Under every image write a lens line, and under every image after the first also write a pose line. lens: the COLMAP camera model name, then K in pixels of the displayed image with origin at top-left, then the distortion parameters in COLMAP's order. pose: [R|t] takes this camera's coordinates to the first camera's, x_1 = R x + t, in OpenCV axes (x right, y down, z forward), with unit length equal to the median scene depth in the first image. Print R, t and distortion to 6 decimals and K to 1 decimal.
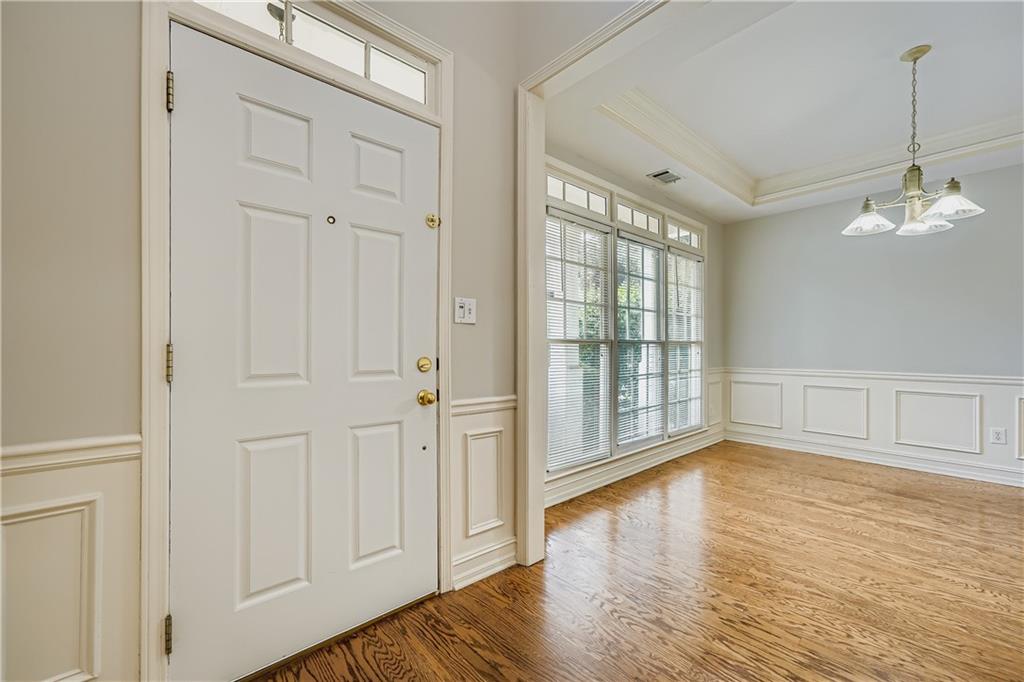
lens RADIAL K [[413.6, 0, 508.5], [0, 413.6, 346.3], [0, 0, 1]] dist [0.002427, 0.001503]
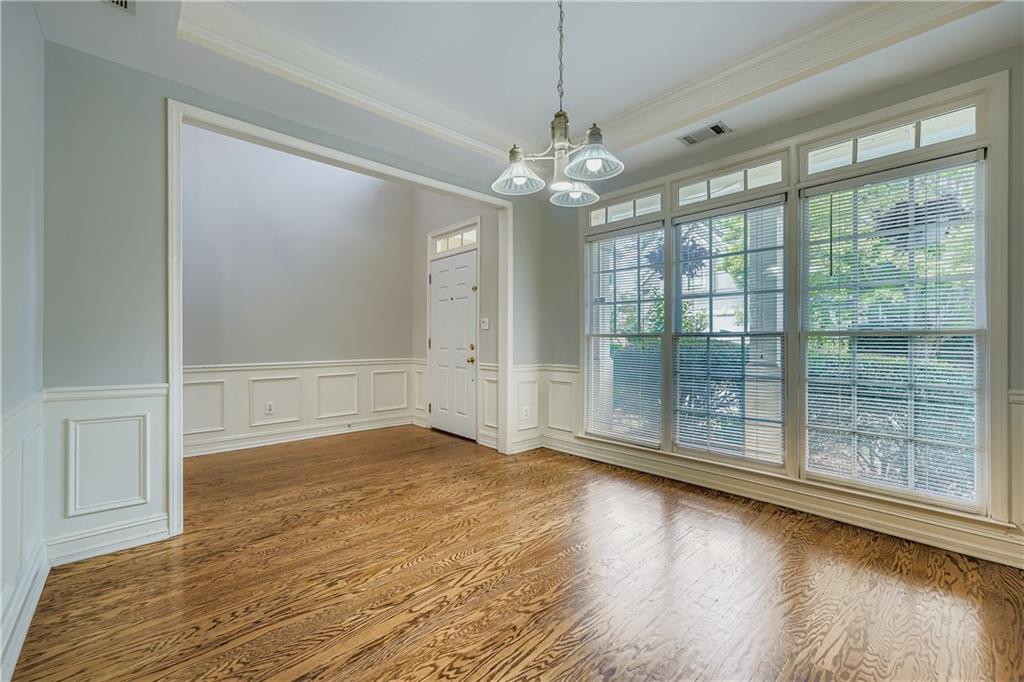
lens RADIAL K [[413.6, 0, 514.8], [0, 413.6, 339.7], [0, 0, 1]] dist [0.002427, 0.001503]
pose [[0.030009, -0.000941, -0.999549, 1.512692], [0.001076, 0.999999, -0.000909, 0.002808], [0.999549, -0.001048, 0.030010, 0.766718]]
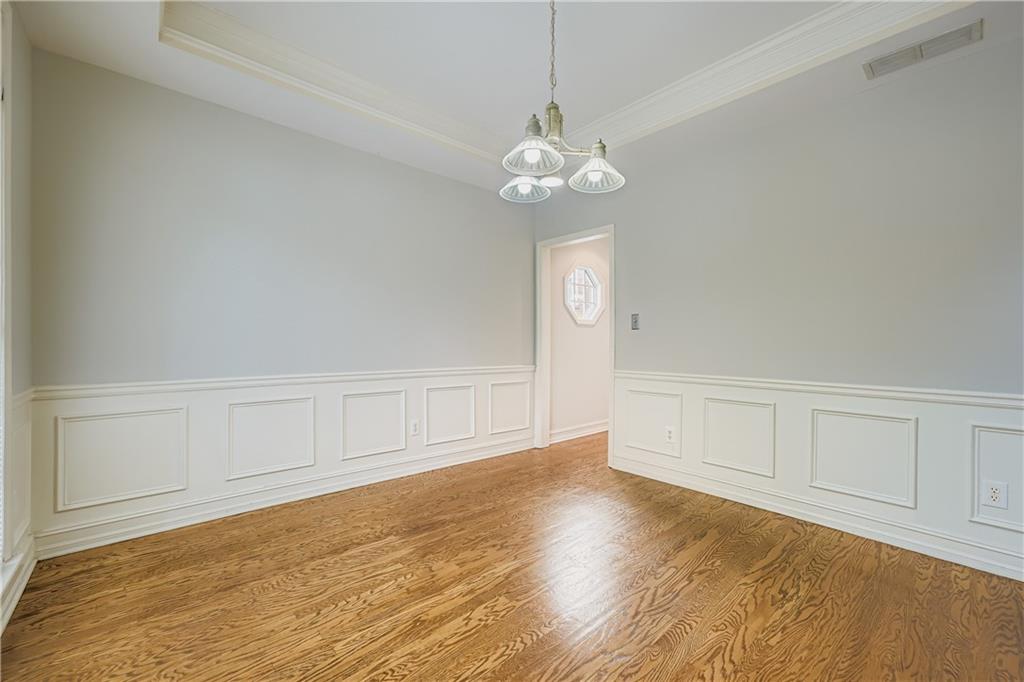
lens RADIAL K [[413.6, 0, 507.1], [0, 413.6, 343.4], [0, 0, 1]] dist [0.002427, 0.001503]
pose [[0.006412, -0.002781, 0.999976, 0.186571], [-0.006294, 0.999976, 0.002821, 0.003321], [-0.999960, -0.006312, 0.006394, 0.925047]]
